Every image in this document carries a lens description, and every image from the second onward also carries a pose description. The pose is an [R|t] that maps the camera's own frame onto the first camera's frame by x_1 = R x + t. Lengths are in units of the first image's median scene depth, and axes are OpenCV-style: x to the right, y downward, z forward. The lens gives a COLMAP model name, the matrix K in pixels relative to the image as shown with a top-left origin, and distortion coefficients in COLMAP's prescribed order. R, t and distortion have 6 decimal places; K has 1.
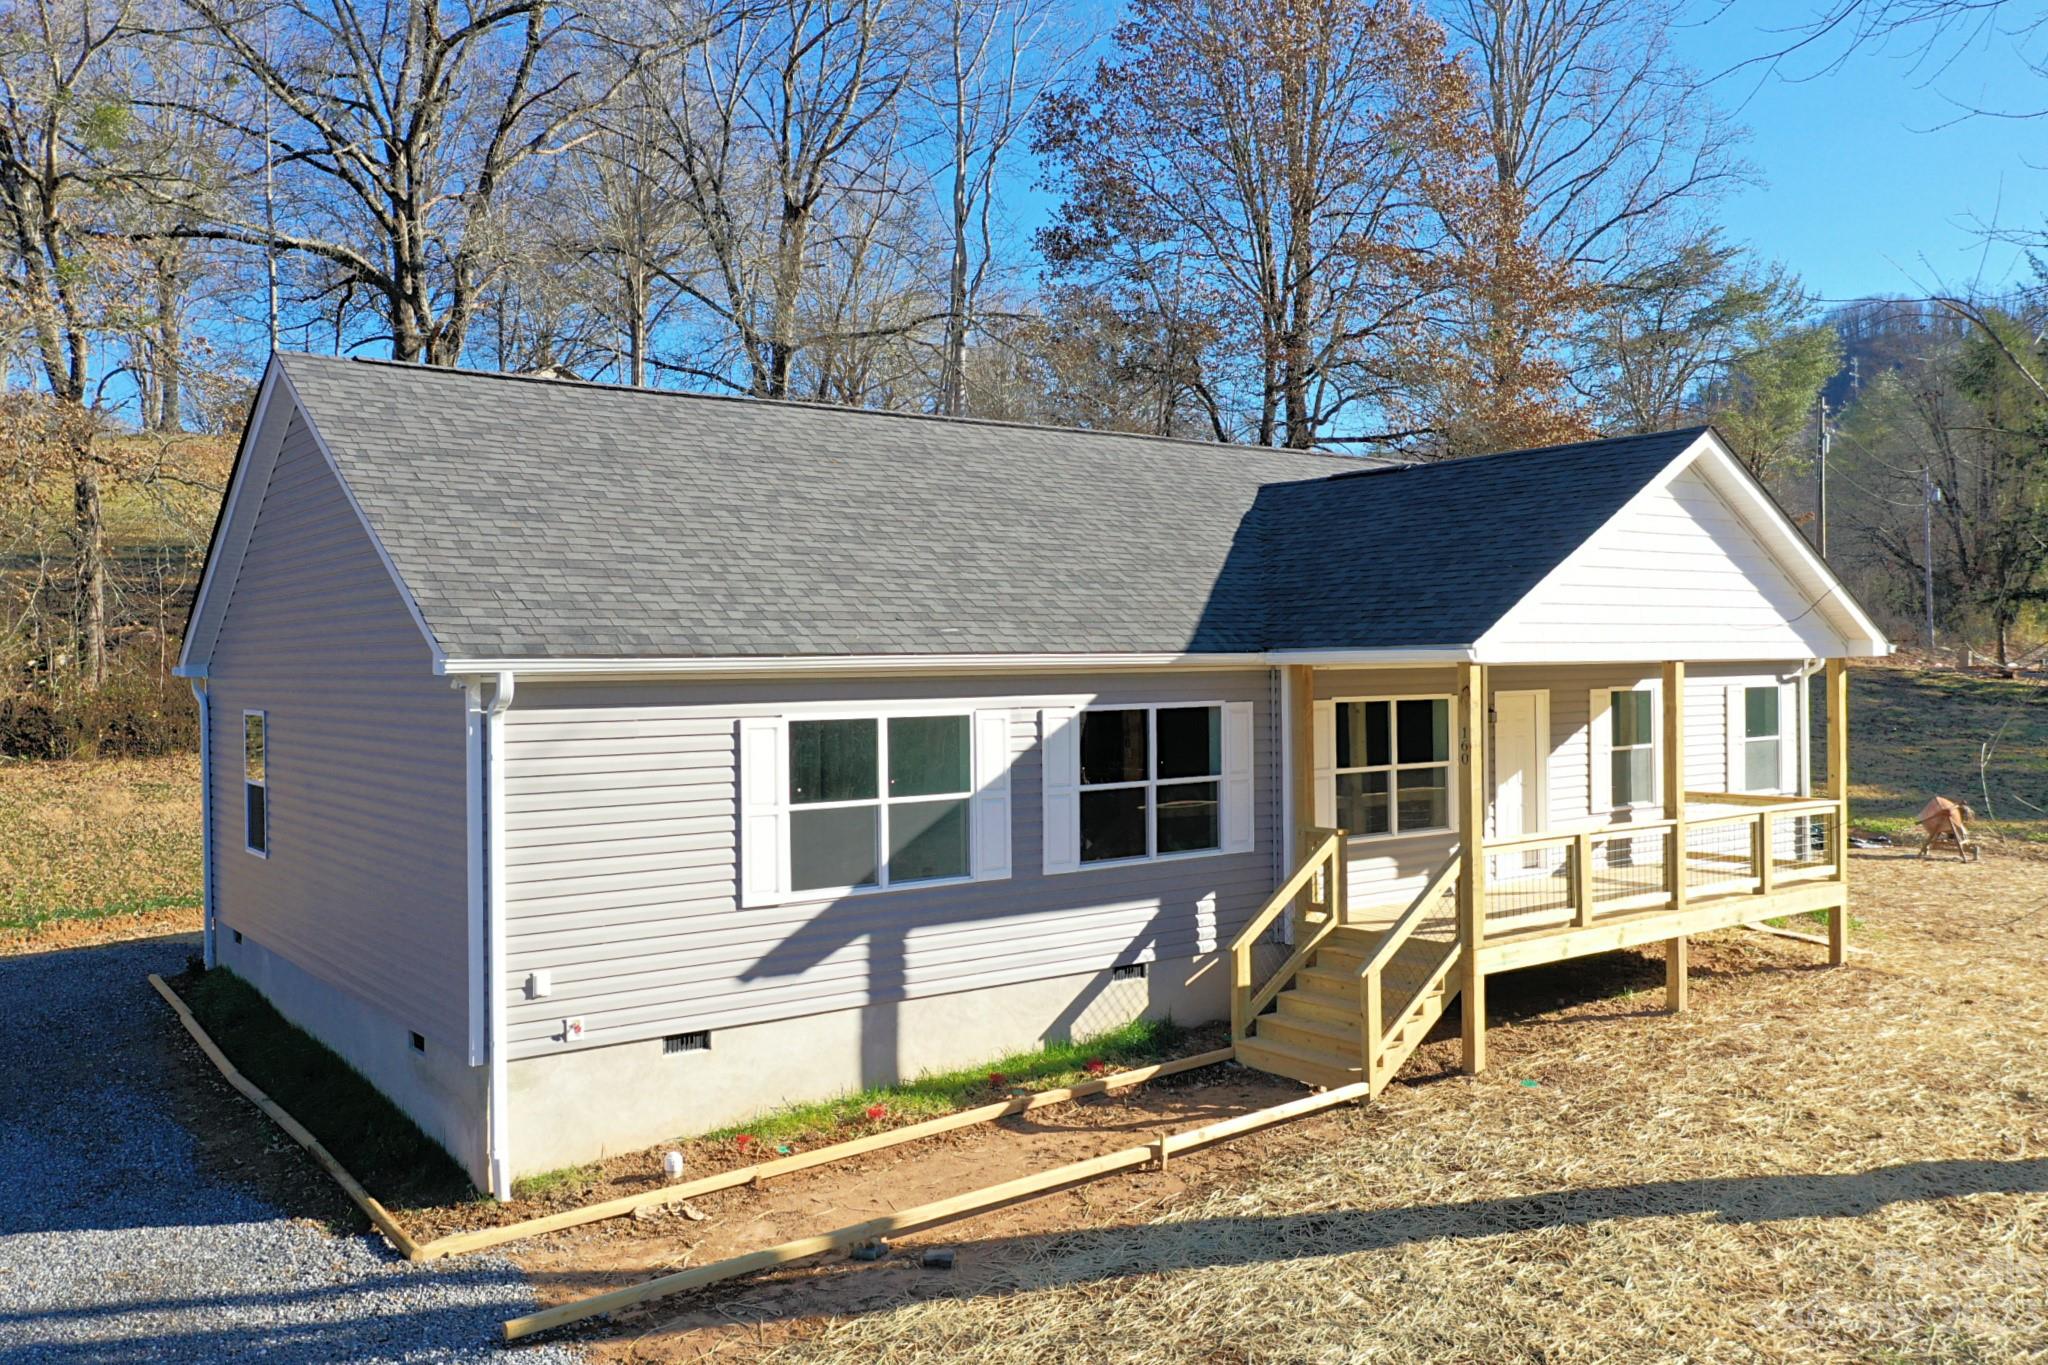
lens RADIAL K [[1622.2, 0, 1024.0], [0, 1622.2, 682.5], [0, 0, 1]] dist [0.000761, 0.002885]
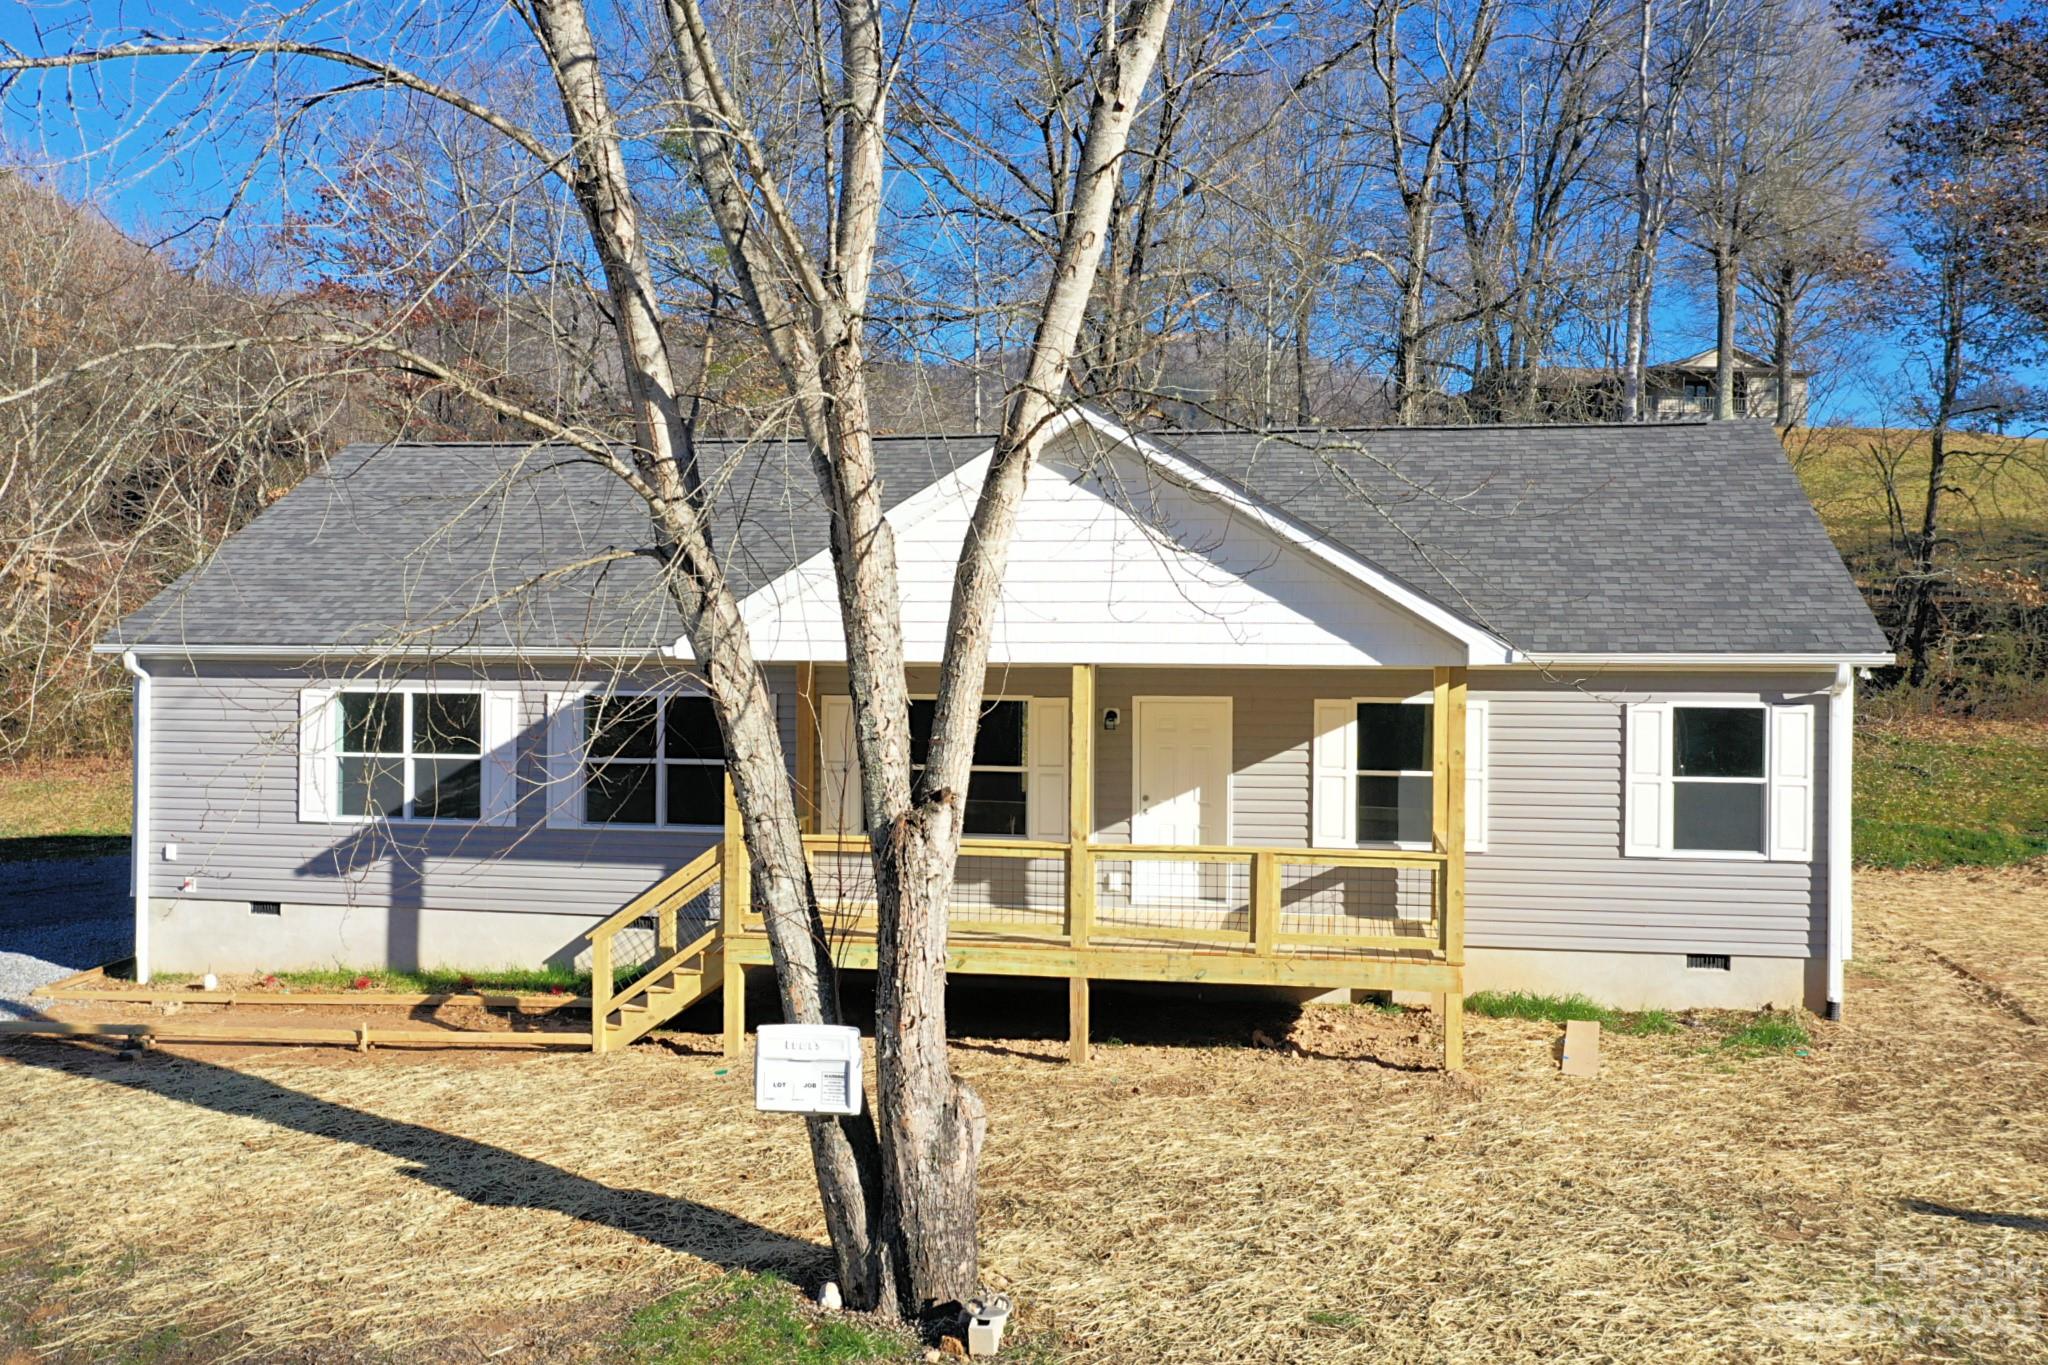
lens RADIAL K [[1696.2, 0, 1025.0], [0, 1696.2, 645.6], [0, 0, 1]] dist [0.010432, 0.006549]
pose [[0.671711, 0.015115, -0.740659, 1.156260], [-0.021968, 0.999759, 0.000479, -0.026187], [0.740487, 0.015949, 0.671881, 0.391118]]
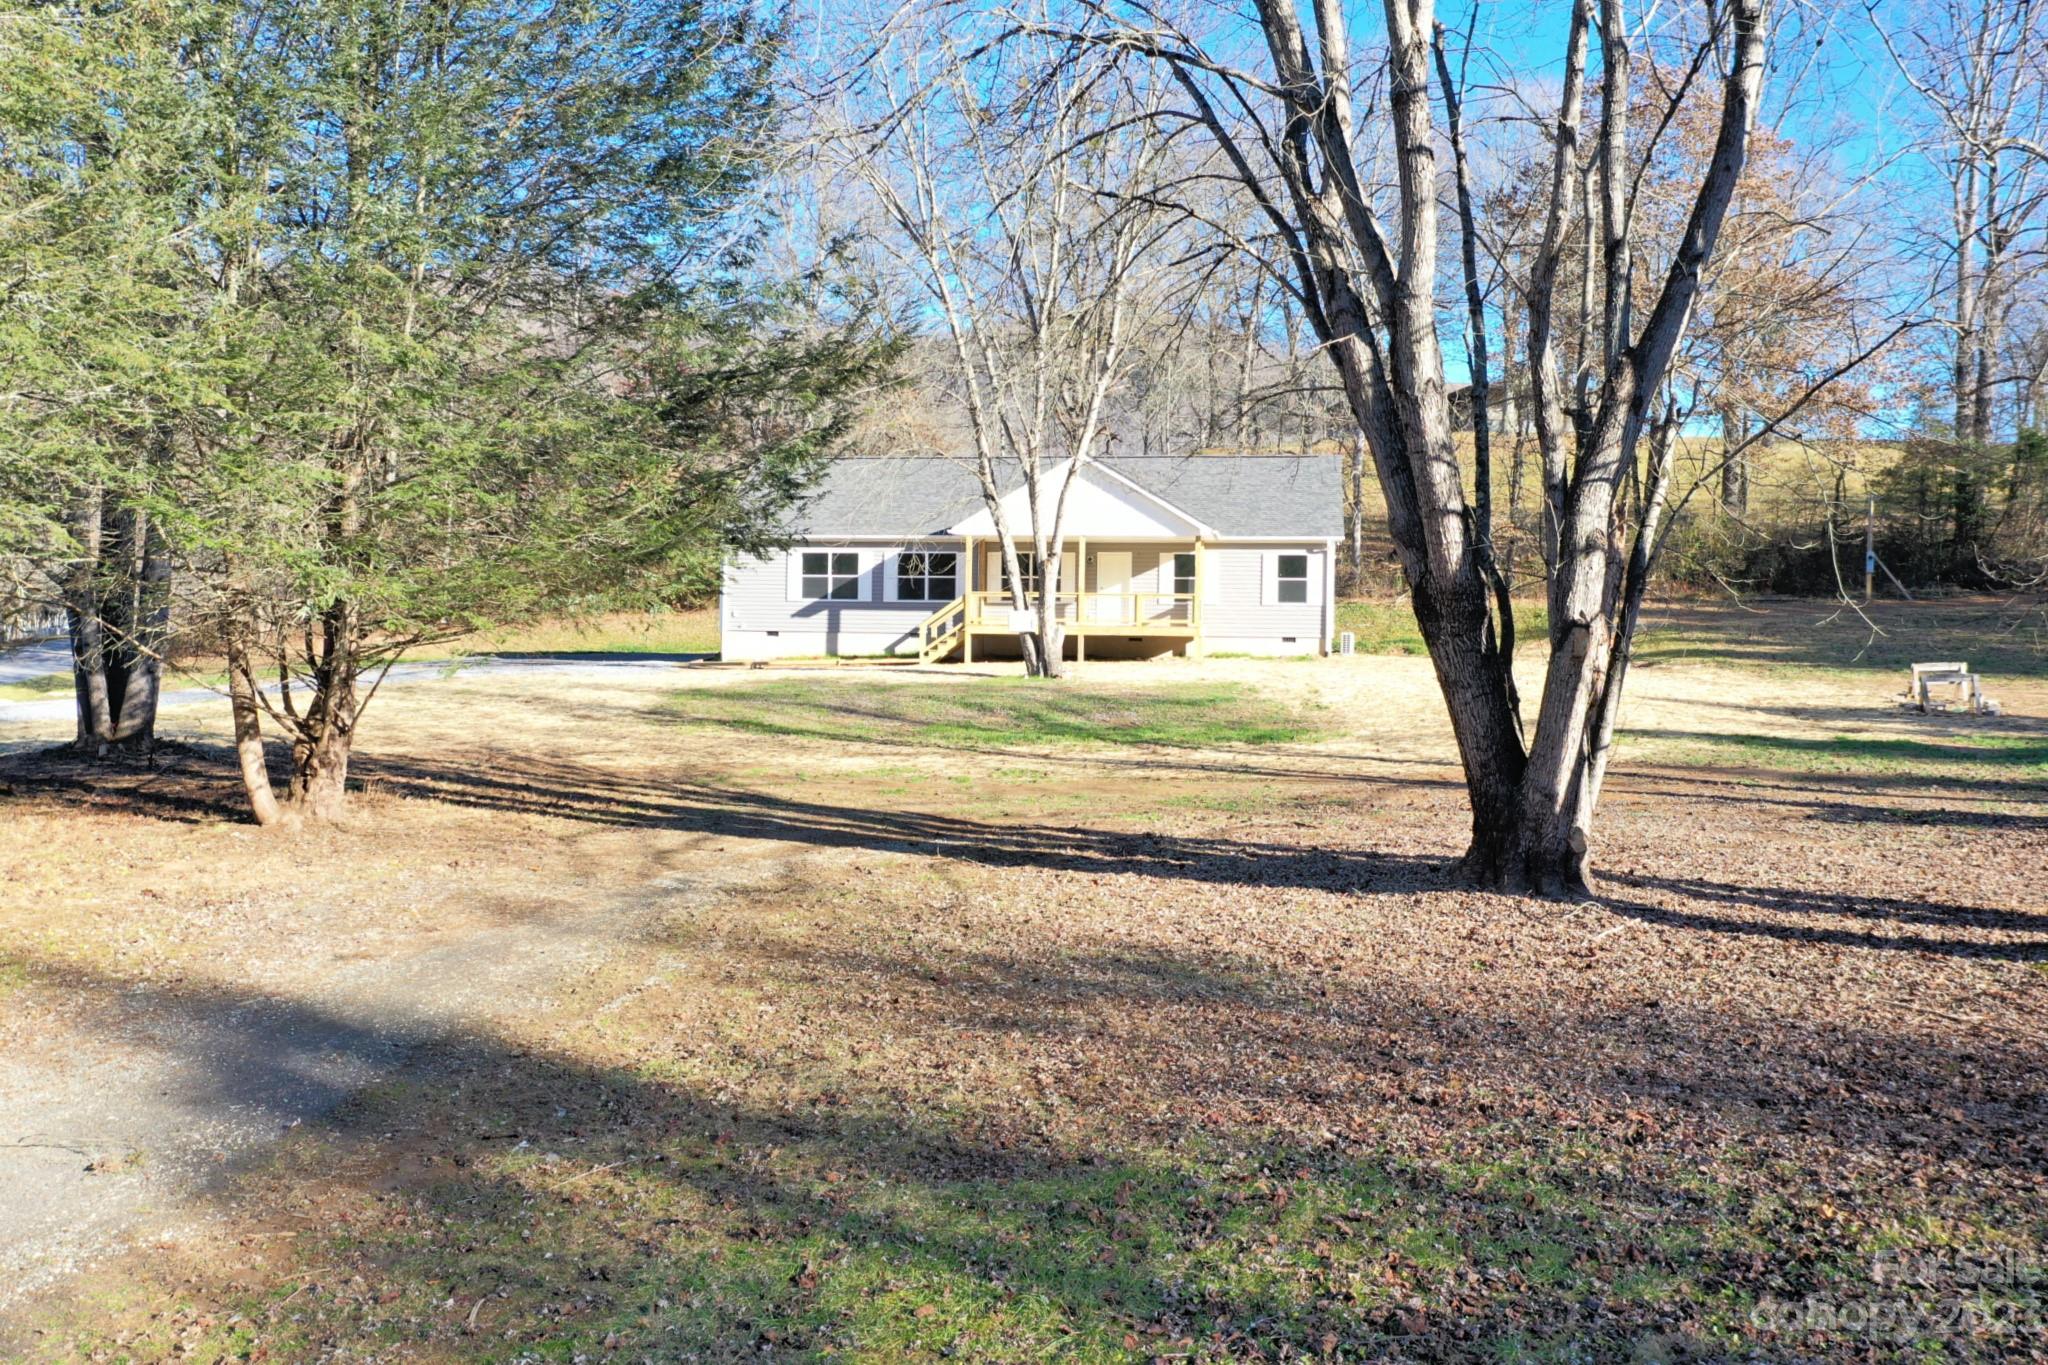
lens RADIAL K [[1696.2, 0, 1025.0], [0, 1696.2, 645.6], [0, 0, 1]] dist [0.010432, 0.006549]
pose [[0.694772, 0.028213, -0.718677, 2.635170], [-0.029014, 0.999516, 0.011189, 0.155934], [0.718645, 0.013078, 0.695254, -1.178098]]
